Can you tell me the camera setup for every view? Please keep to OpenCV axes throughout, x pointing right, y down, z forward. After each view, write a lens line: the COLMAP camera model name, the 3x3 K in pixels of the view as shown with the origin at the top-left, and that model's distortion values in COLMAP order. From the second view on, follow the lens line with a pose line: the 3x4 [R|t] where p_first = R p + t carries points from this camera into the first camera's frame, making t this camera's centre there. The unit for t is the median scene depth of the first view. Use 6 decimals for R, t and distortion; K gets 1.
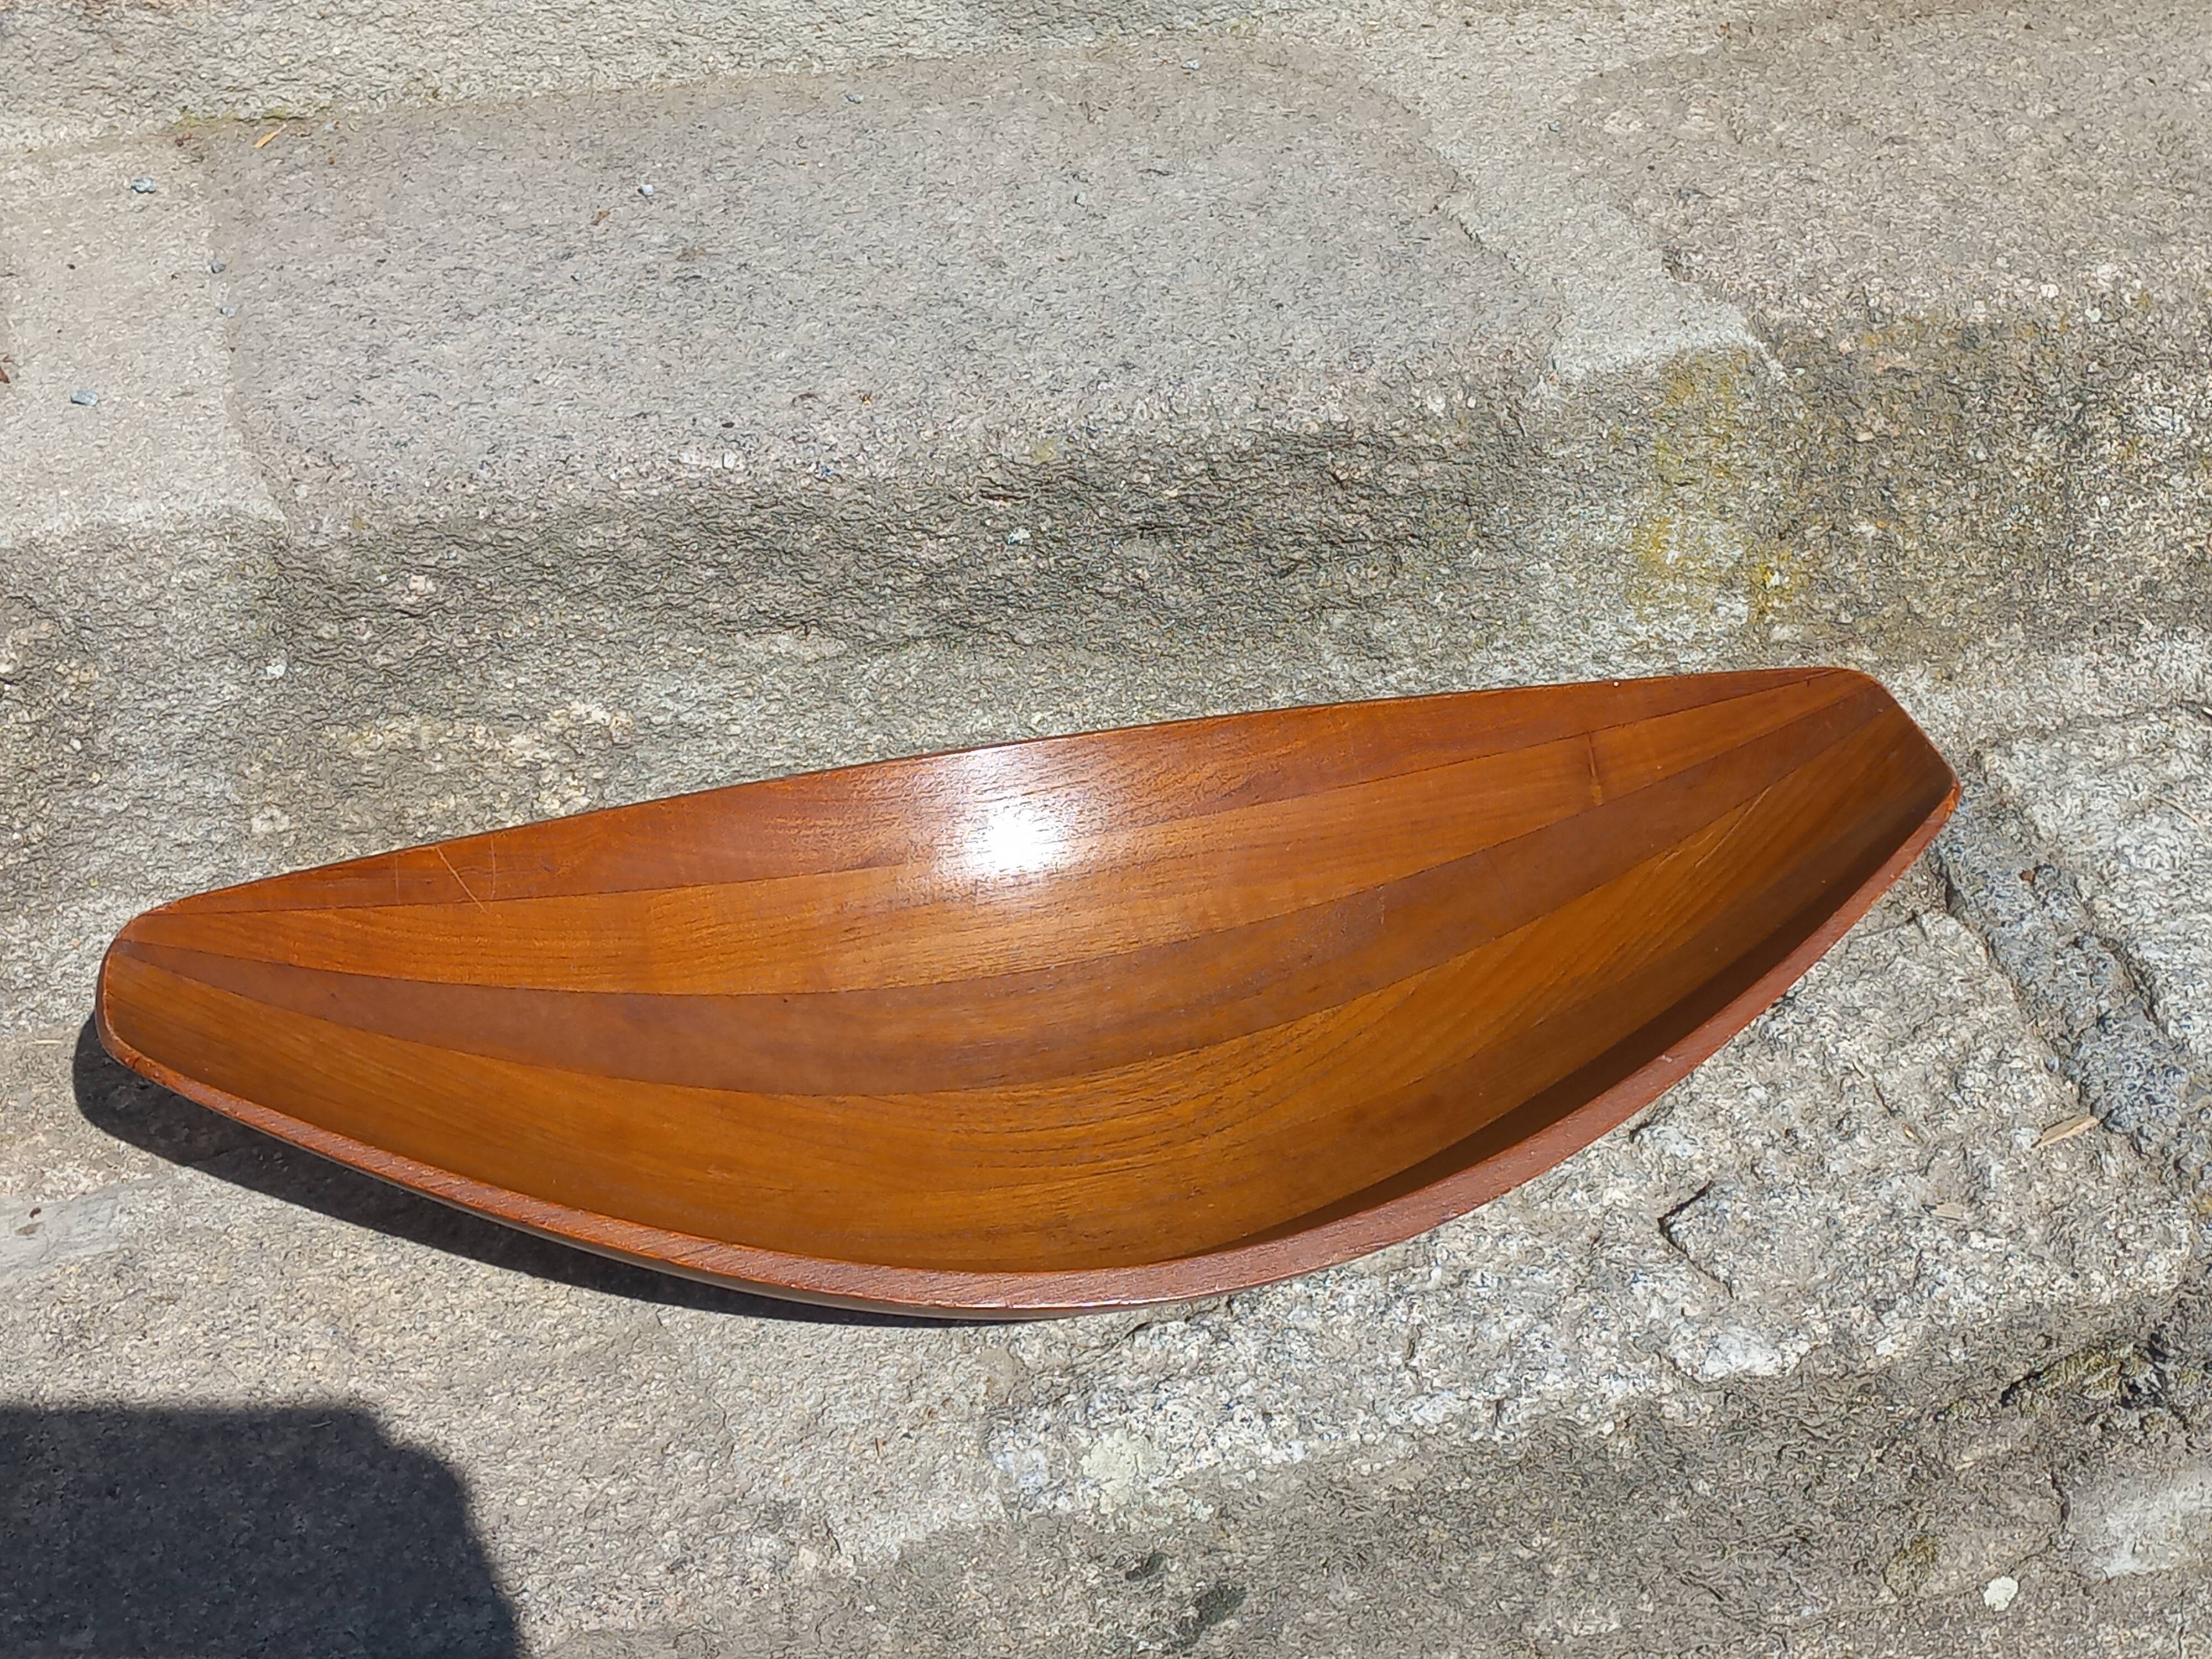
lens RADIAL K [[3158.8, 0, 1095.1], [0, 3158.8, 821.8], [0, 0, 1]] dist [0.086531, 0.000000]
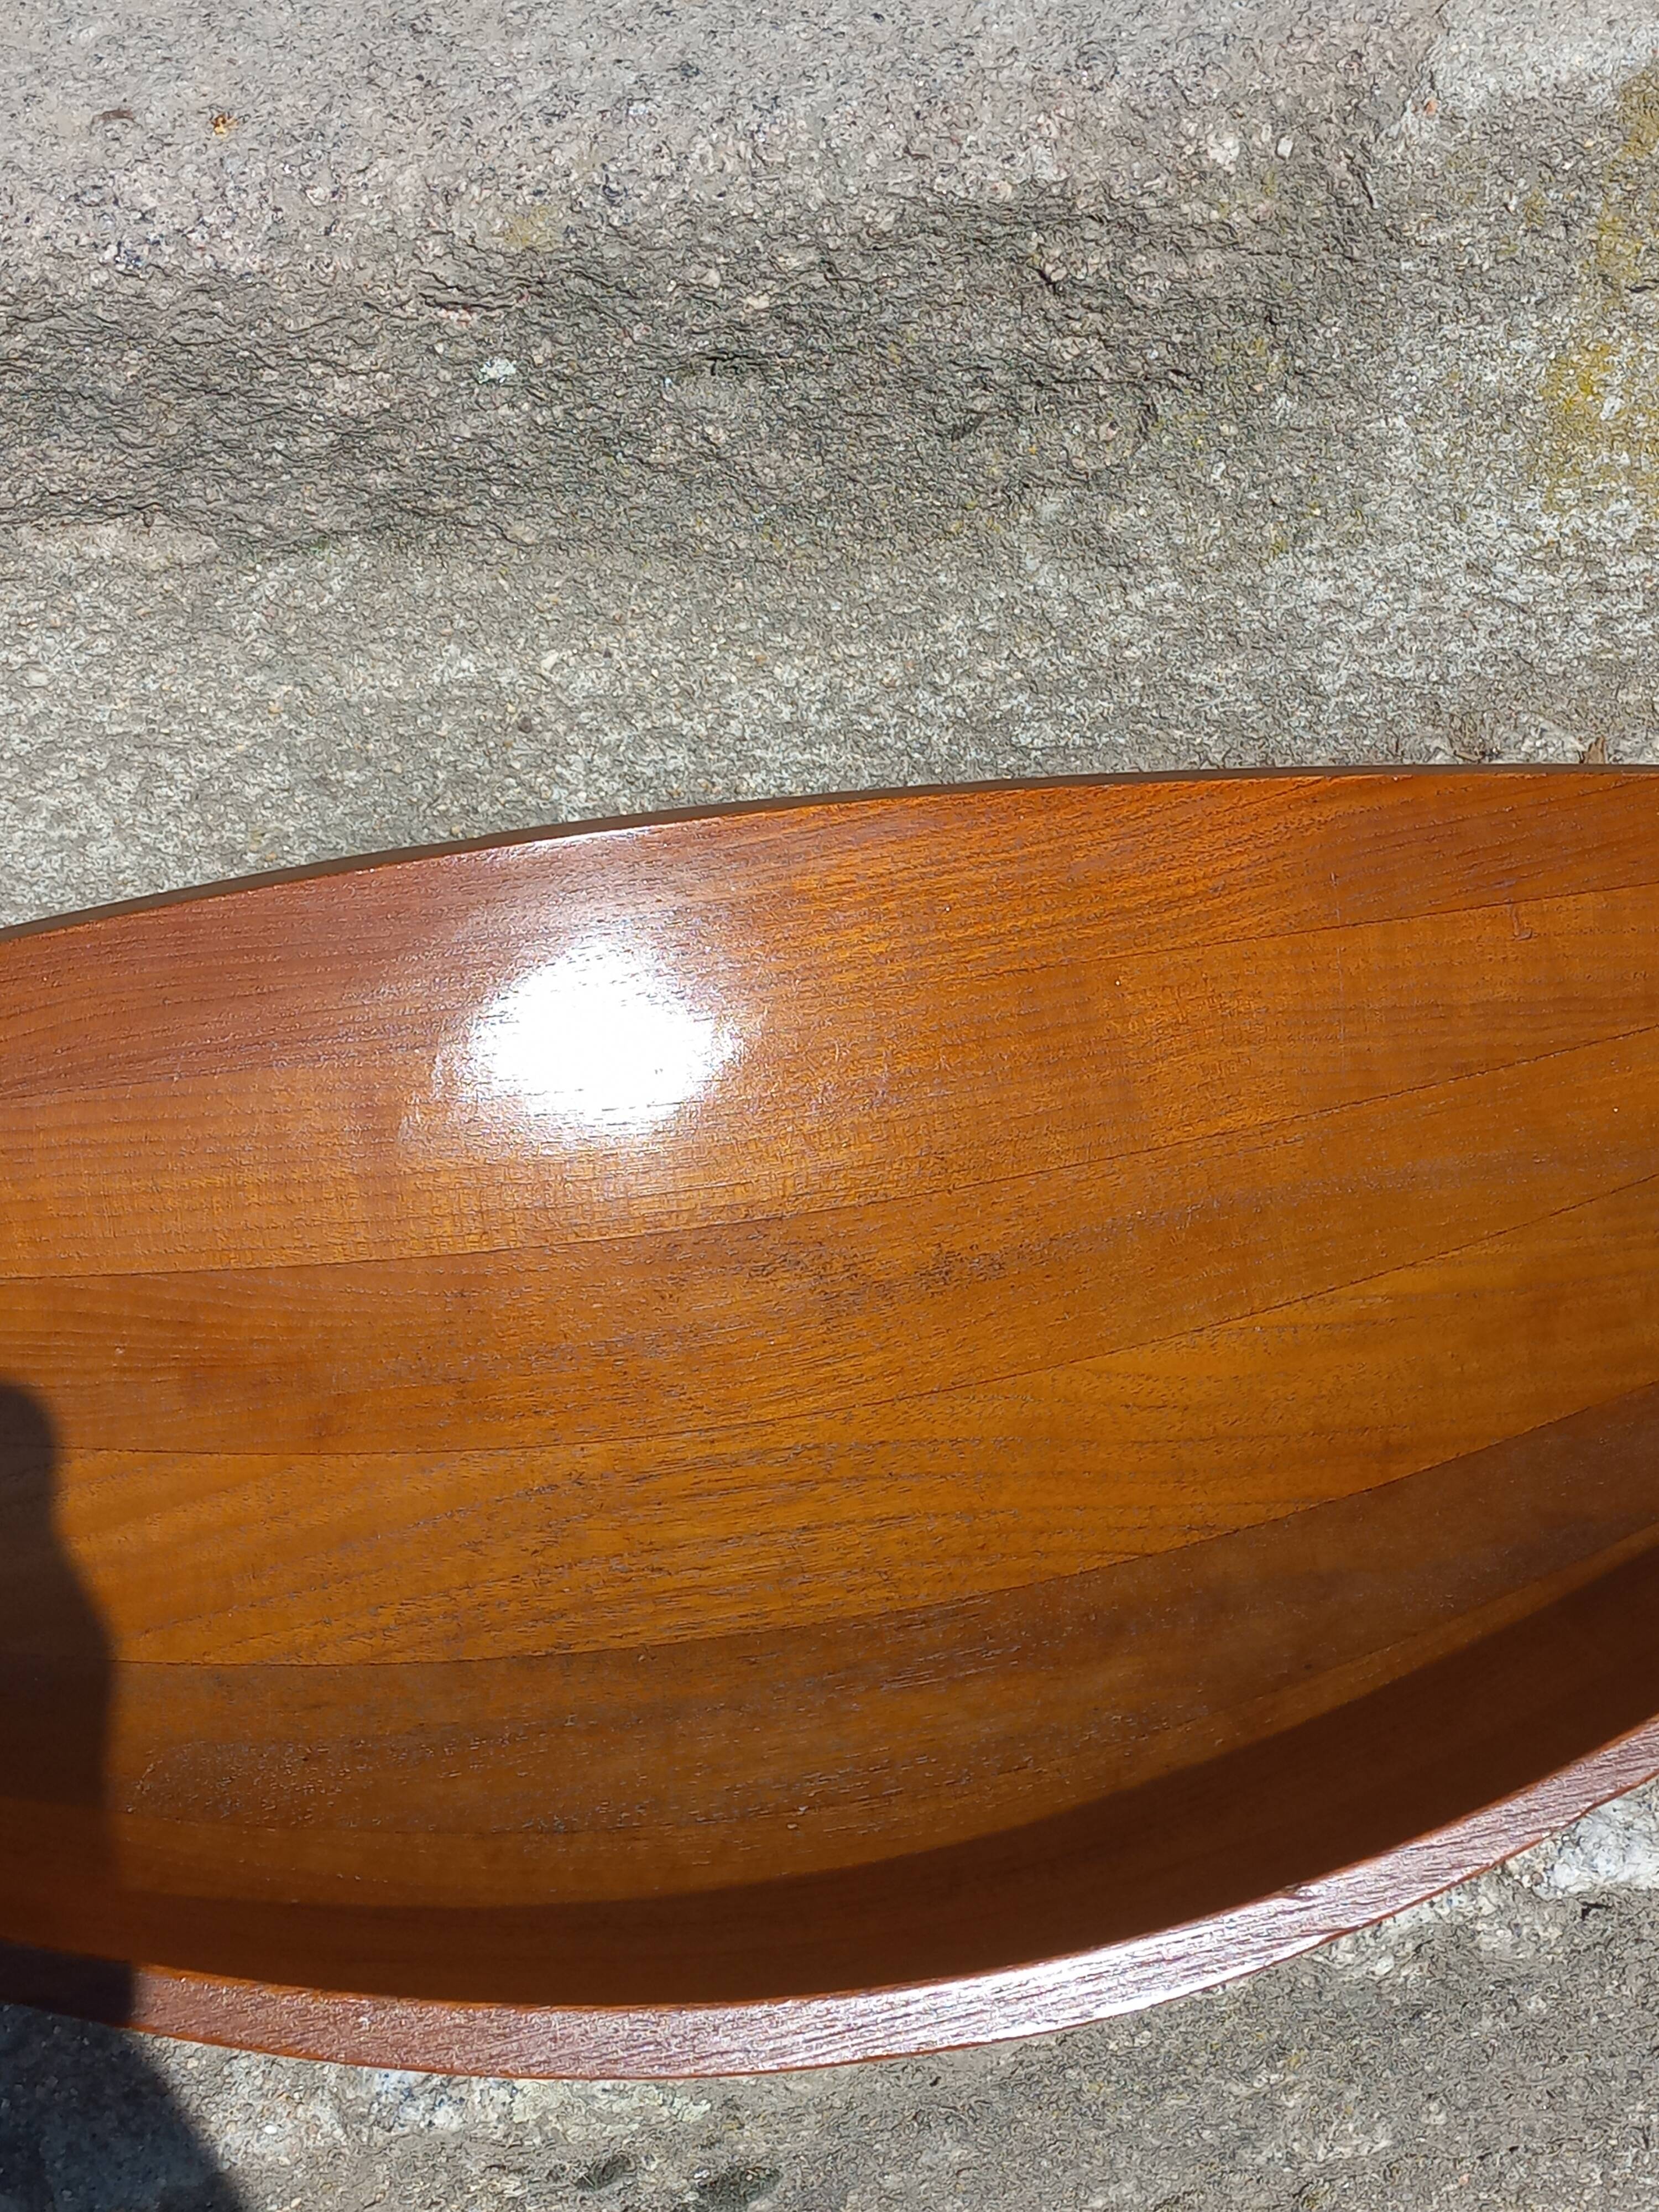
lens RADIAL K [[3158.8, 0, 836.1], [0, 3158.8, 1103.6], [0, 0, 1]] dist [0.086531, 0.000000]
pose [[0.998464, 0.038073, -0.040241, 0.068653], [-0.028602, 0.976391, 0.214110, -0.086233], [0.047443, -0.212630, 0.975980, 0.397762]]
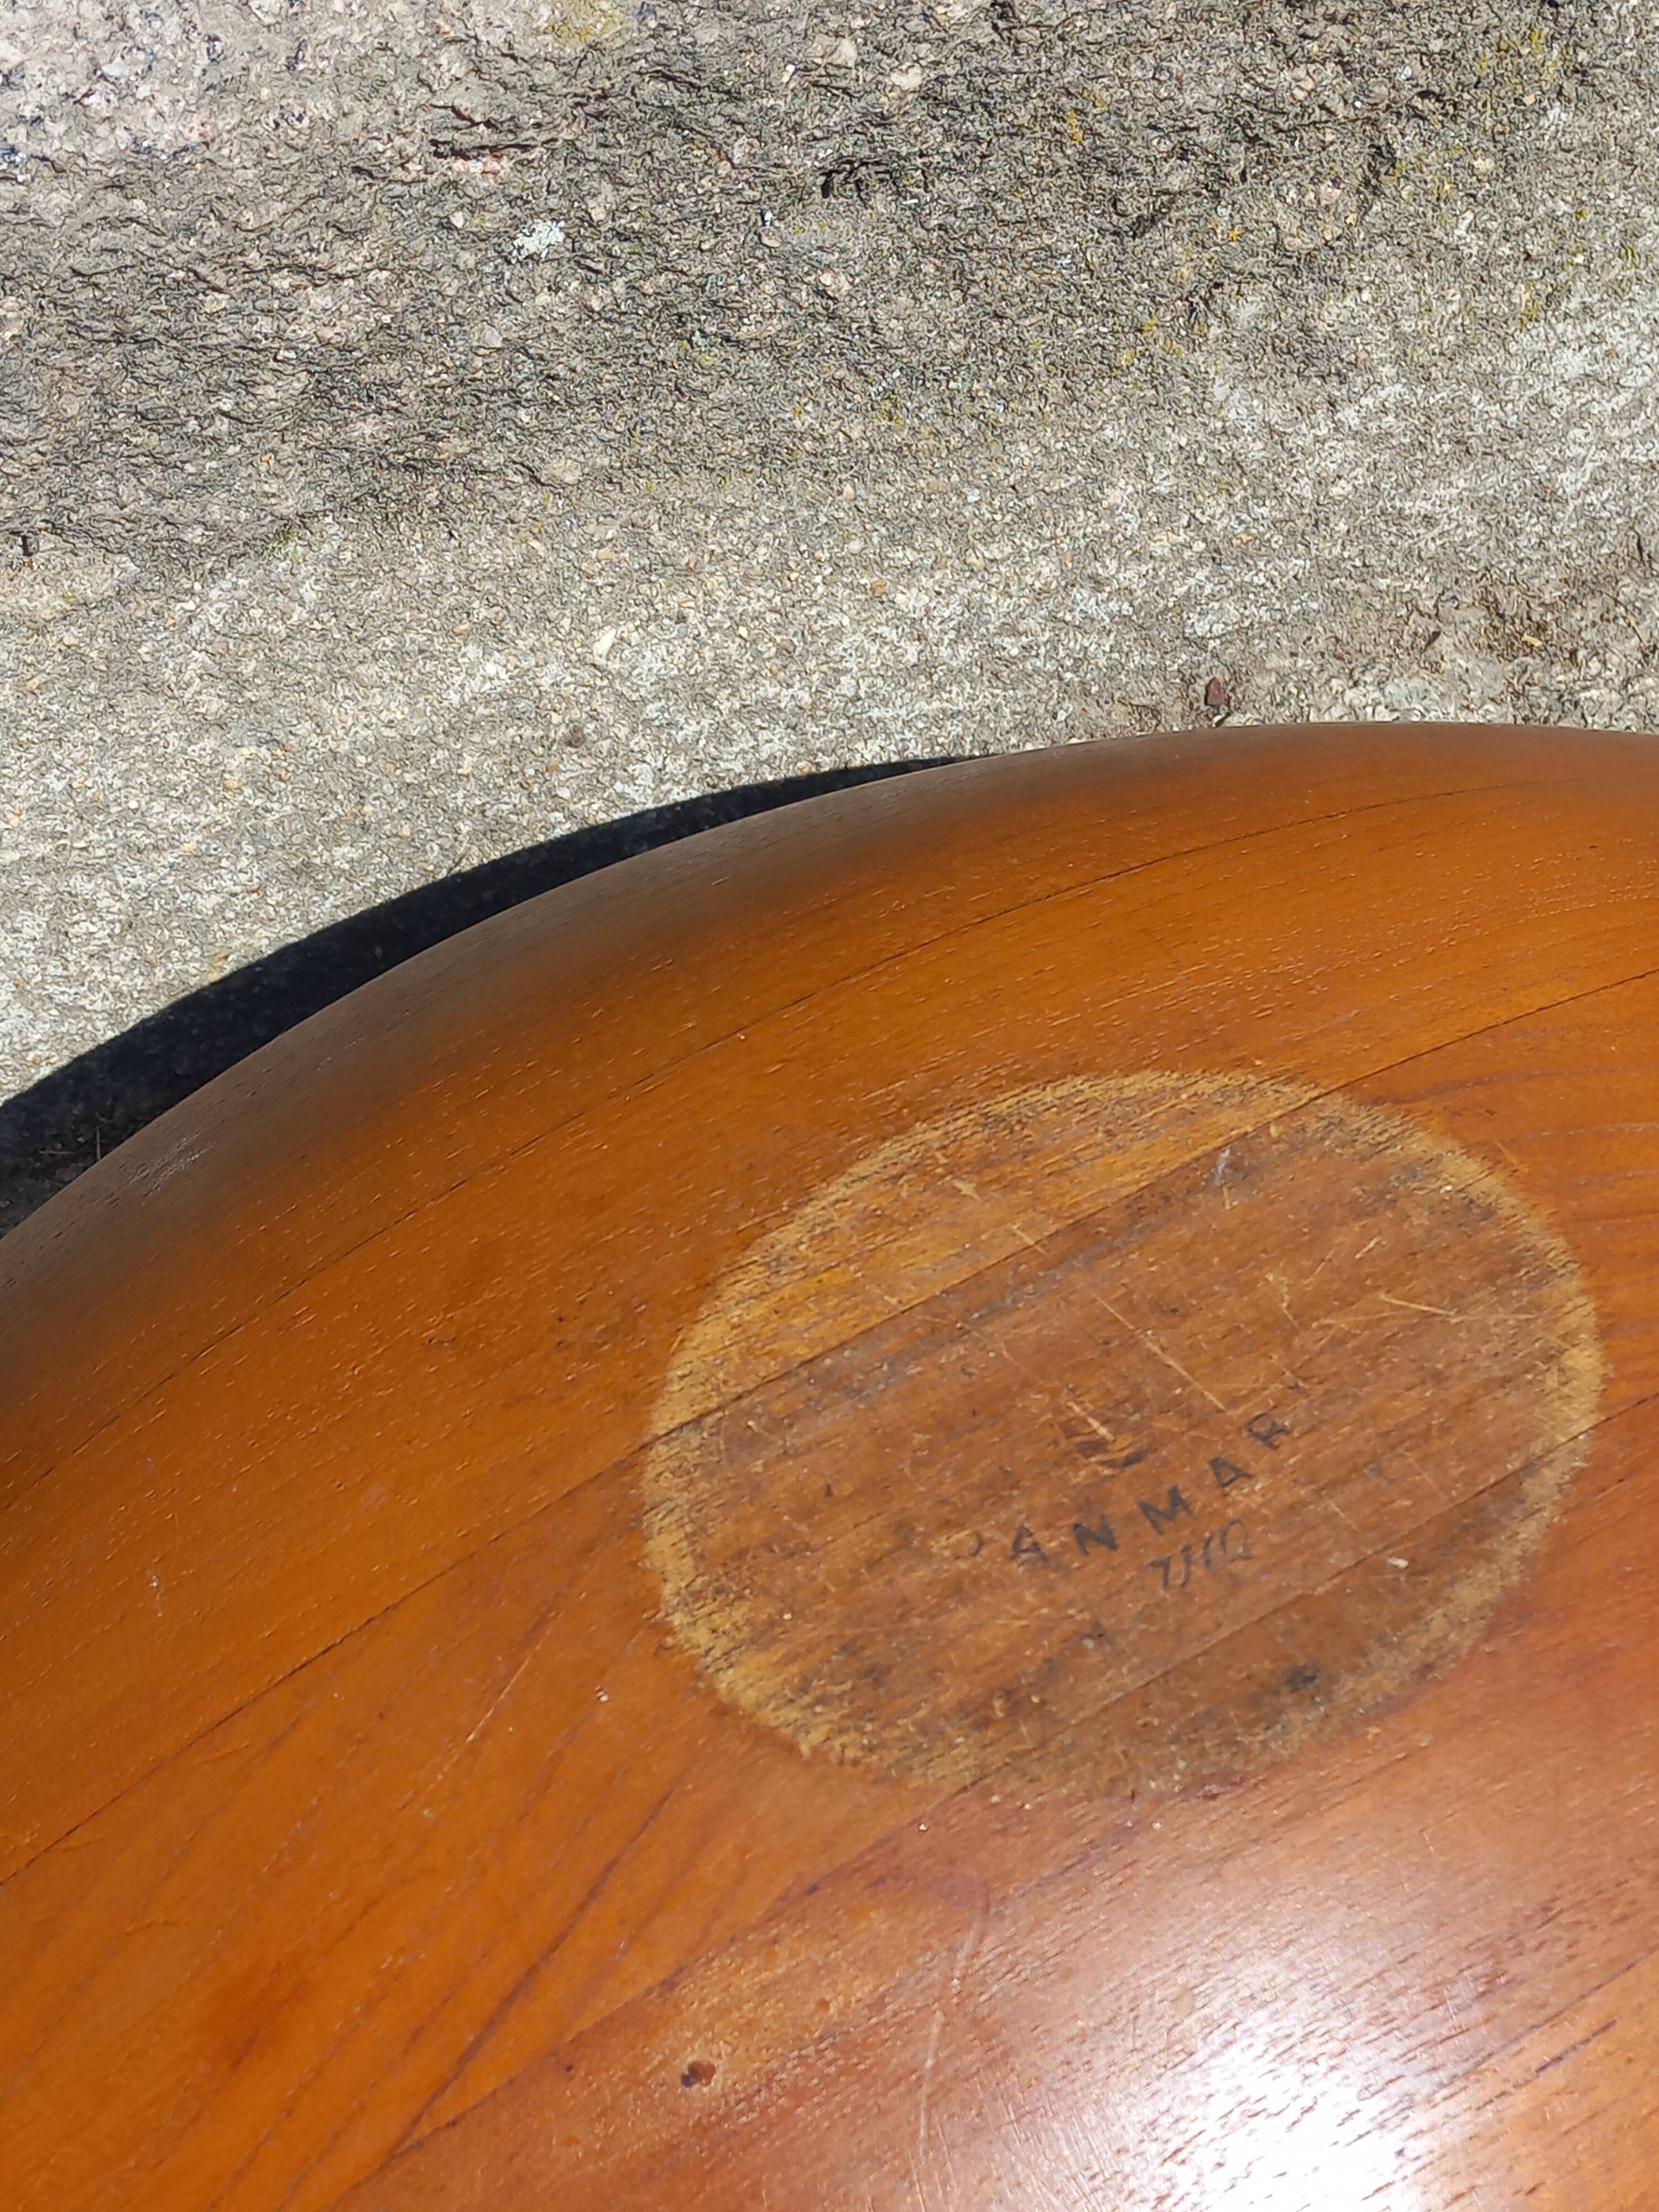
lens RADIAL K [[3158.8, 0, 845.0], [0, 3158.8, 1103.1], [0, 0, 1]] dist [0.086531, 0.000000]
pose [[0.981391, -0.147829, 0.122550, -0.050944], [0.104465, 0.946536, 0.305216, -0.106233], [-0.161118, -0.286734, 0.944365, 0.597379]]
